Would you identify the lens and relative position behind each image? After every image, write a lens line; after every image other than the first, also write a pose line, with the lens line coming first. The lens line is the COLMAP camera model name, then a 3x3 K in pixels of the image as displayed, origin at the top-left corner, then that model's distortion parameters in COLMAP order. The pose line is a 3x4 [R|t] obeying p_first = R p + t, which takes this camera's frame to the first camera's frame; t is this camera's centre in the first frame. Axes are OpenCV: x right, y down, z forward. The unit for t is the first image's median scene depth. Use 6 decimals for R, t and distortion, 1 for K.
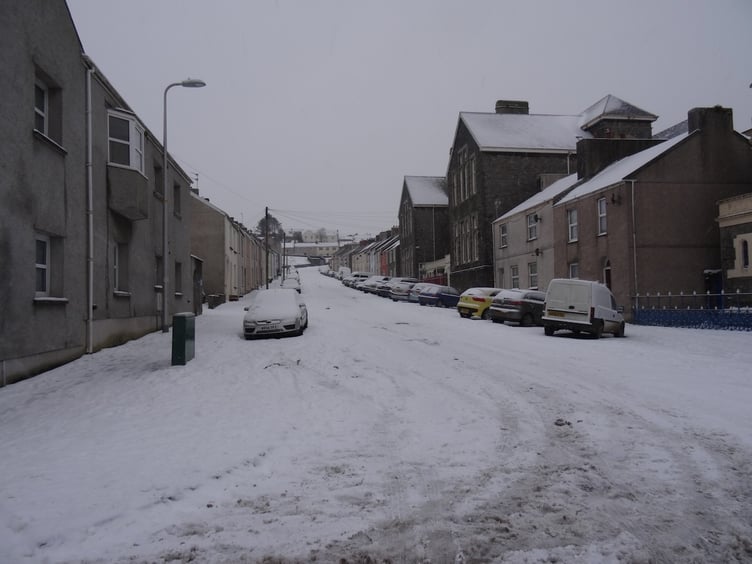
lens RADIAL K [[543.3, 0, 375.1], [0, 543.3, 284.3], [0, 0, 1]] dist [0.010701, 0.000575]
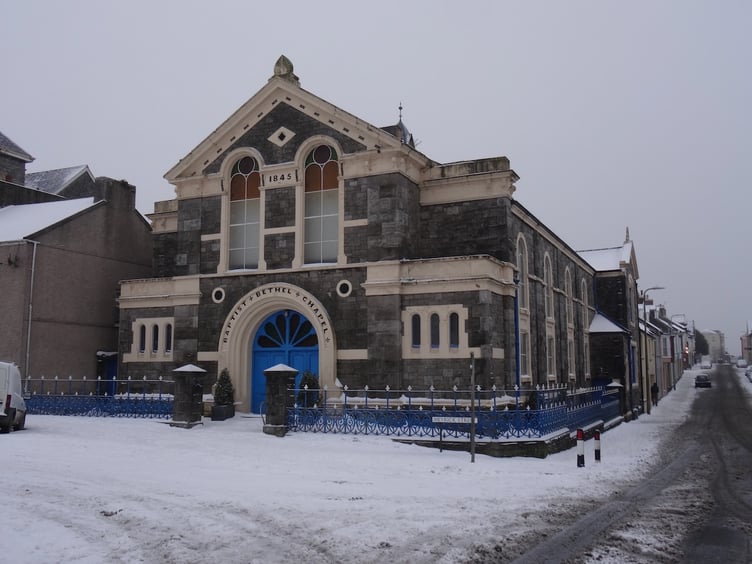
lens RADIAL K [[743.4, 0, 377.7], [0, 743.4, 283.1], [0, 0, 1]] dist [0.009341, 0.000000]
pose [[0.536783, 0.124803, 0.834439, -0.210343], [-0.044577, 0.991813, -0.119665, -0.012301], [-0.842542, 0.027037, 0.537952, -0.075927]]
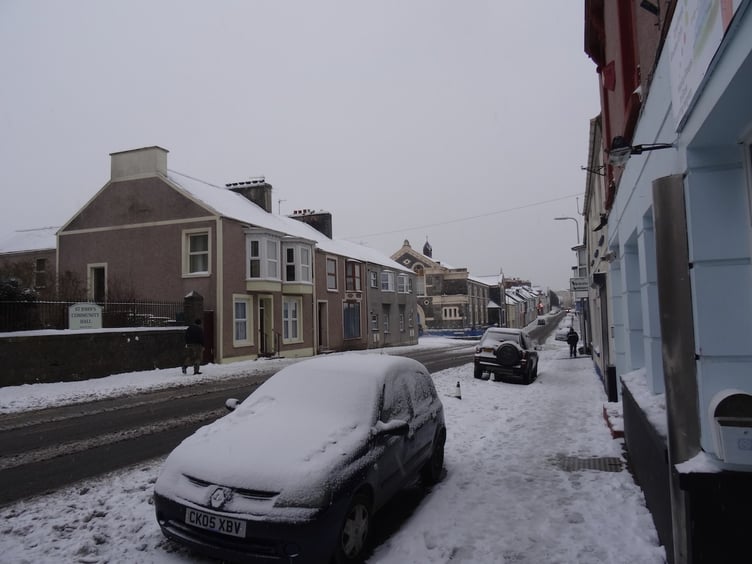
lens RADIAL K [[543.3, 0, 373.7], [0, 543.3, 280.4], [0, 0, 1]] dist [0.010701, 0.000575]
pose [[0.482472, 0.073262, 0.872842, -2.335414], [-0.020612, 0.997170, -0.072303, -0.025836], [-0.875669, 0.016893, 0.482616, -0.736647]]
